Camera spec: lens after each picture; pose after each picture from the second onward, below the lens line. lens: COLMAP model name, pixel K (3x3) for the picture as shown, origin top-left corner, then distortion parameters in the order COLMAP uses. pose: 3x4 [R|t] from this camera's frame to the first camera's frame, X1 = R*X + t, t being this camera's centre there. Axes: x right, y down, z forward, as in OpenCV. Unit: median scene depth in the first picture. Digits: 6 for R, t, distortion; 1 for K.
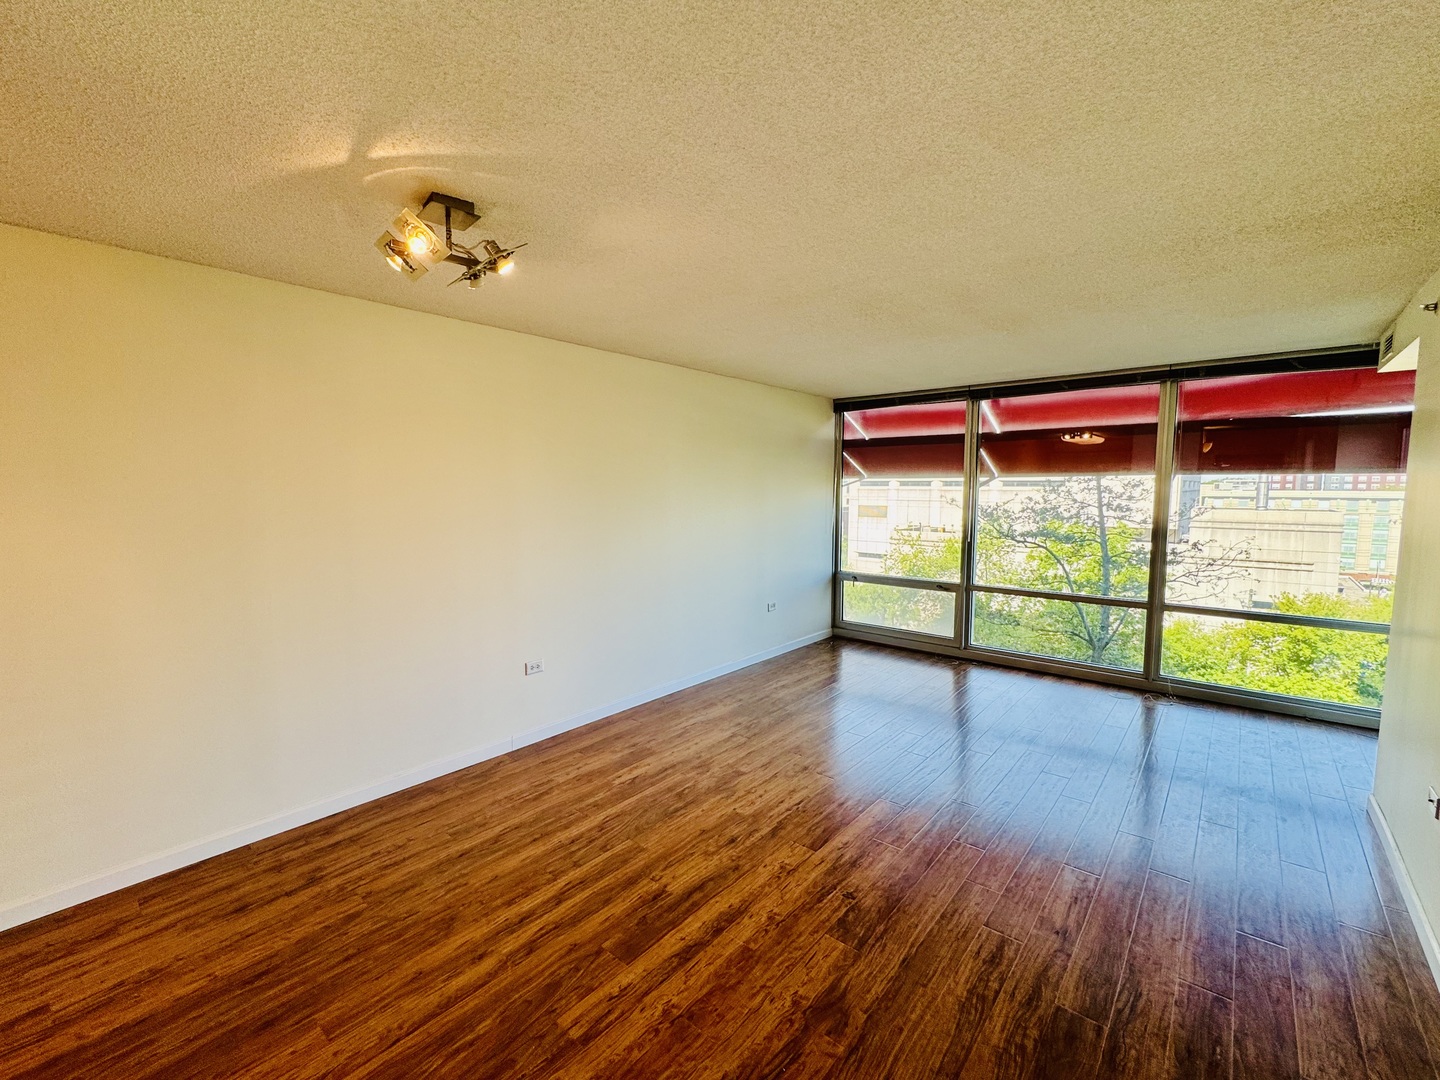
lens RADIAL K [[617.5, 0, 709.3], [0, 617.5, 528.2], [0, 0, 1]] dist [-0.015654, -0.002643]
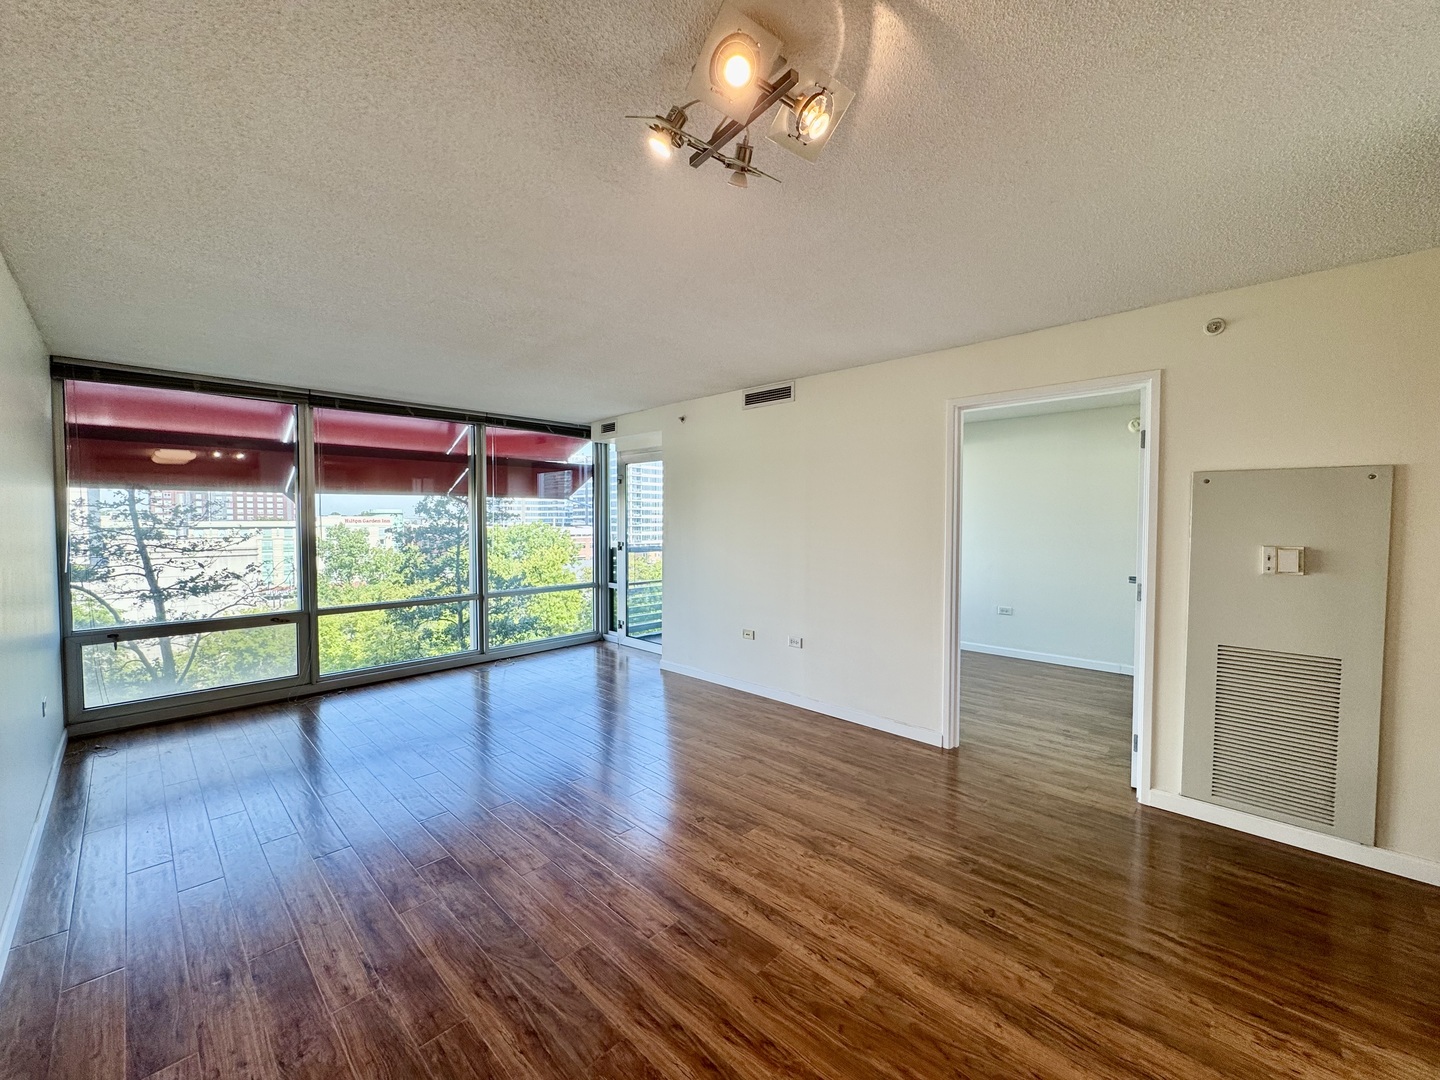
lens RADIAL K [[571.4, 0, 723.3], [0, 571.4, 529.0], [0, 0, 1]] dist [-0.004141, -0.000502]
pose [[0.052835, -0.021329, 0.998375, -0.856040], [0.068461, 0.997497, 0.017687, -0.000653], [-0.996254, 0.067416, 0.054163, 0.806549]]
